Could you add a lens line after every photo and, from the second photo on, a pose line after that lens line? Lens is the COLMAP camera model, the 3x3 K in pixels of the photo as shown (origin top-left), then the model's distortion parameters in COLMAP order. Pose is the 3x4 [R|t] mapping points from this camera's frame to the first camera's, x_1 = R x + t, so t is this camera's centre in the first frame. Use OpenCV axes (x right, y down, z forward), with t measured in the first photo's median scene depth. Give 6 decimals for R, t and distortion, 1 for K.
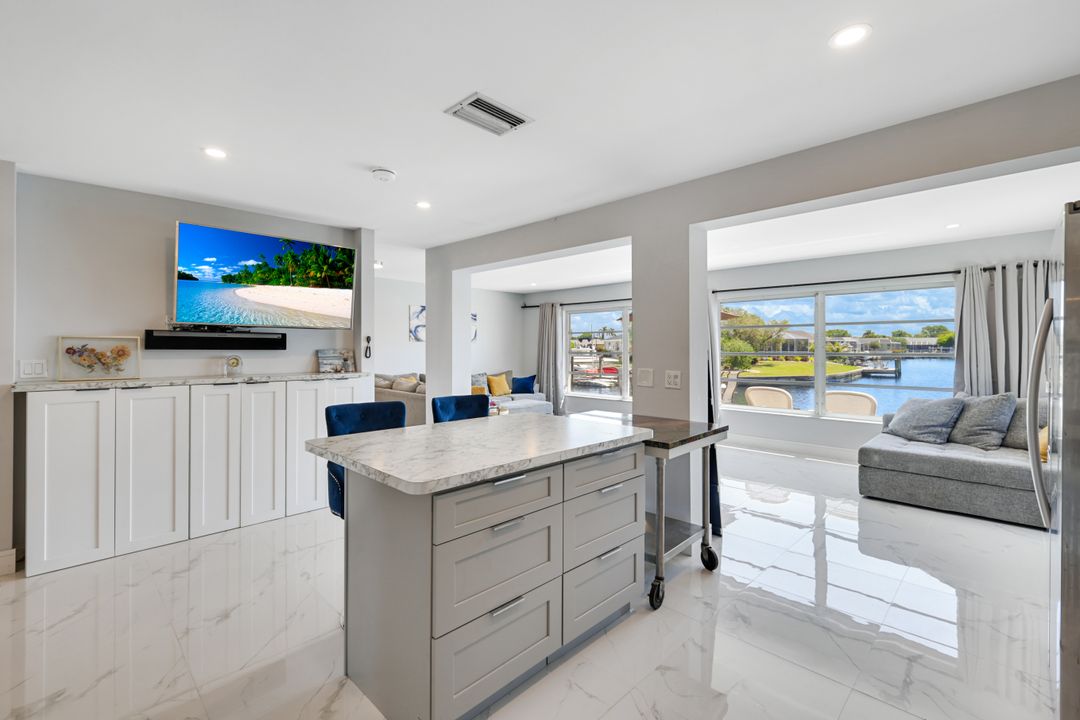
lens RADIAL K [[474.0, 0, 540.0], [0, 474.0, 350.2], [0, 0, 1]] dist [-0.000310, -0.000177]
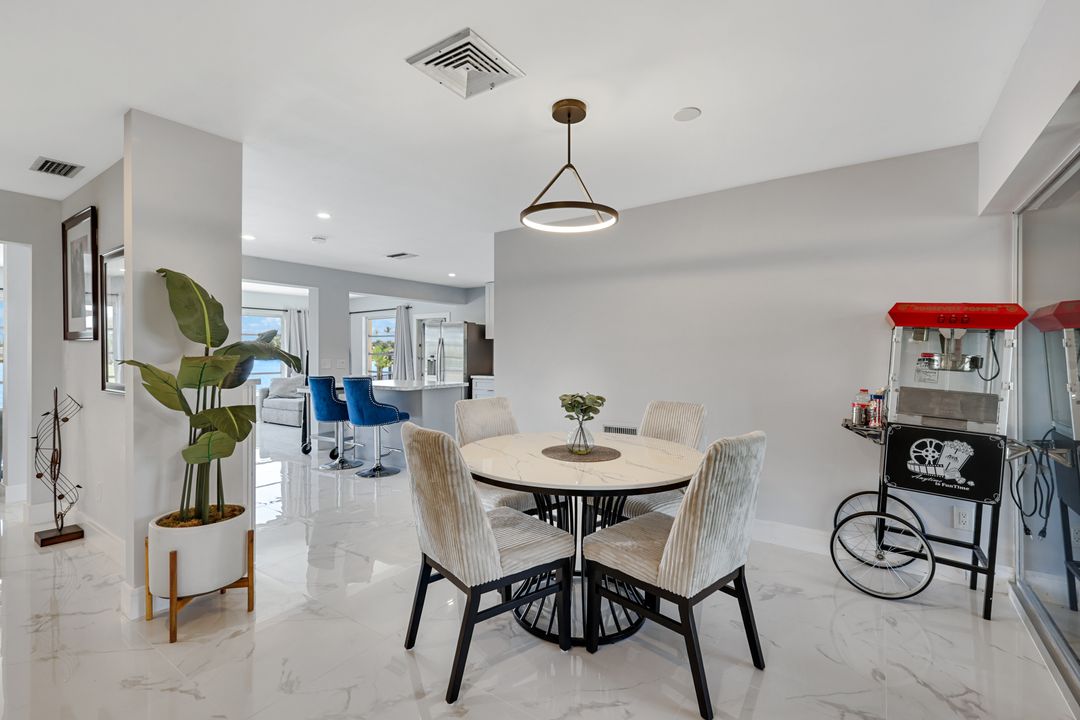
lens RADIAL K [[482.1, 0, 540.9], [0, 482.1, 355.1], [0, 0, 1]] dist [0.002657, 0.000417]
pose [[-0.162181, -0.001301, 0.986760, -1.309960], [0.003214, 0.999993, 0.001847, 0.015353], [-0.986756, 0.003471, -0.162176, 0.328642]]
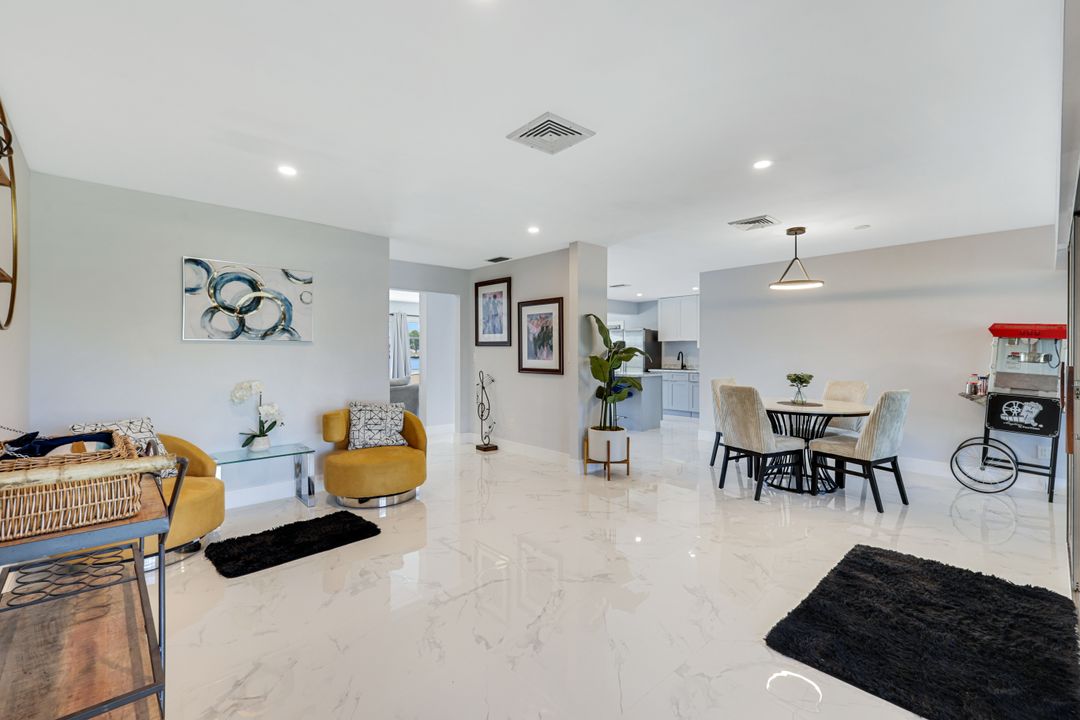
lens RADIAL K [[472.9, 0, 535.3], [0, 472.9, 353.4], [0, 0, 1]] dist [0.000002, -0.000025]
pose [[0.051448, -0.000589, 0.998676, -1.818355], [0.004215, 0.999991, 0.000373, 0.013475], [-0.998667, 0.004190, 0.051450, 0.700896]]
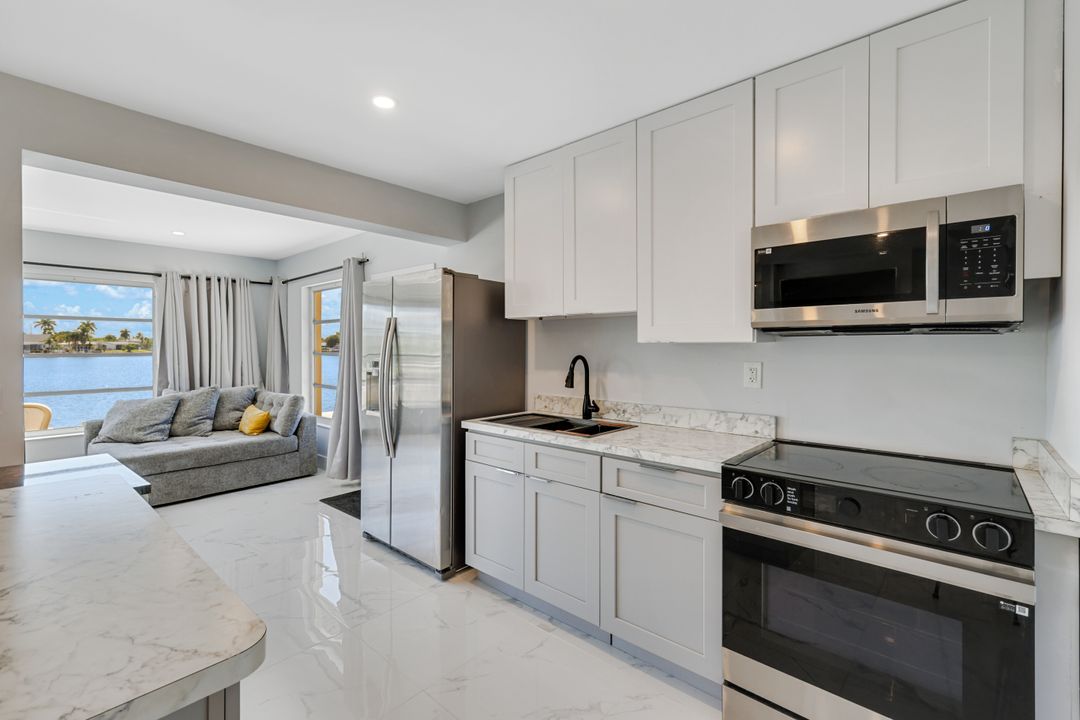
lens RADIAL K [[474.0, 0, 540.0], [0, 474.0, 350.2], [0, 0, 1]] dist [-0.000310, -0.000177]
pose [[-0.052798, -0.005015, 0.998593, -0.226018], [0.003965, 0.999978, 0.005231, -0.001037], [-0.998597, 0.004235, -0.052777, 0.232788]]
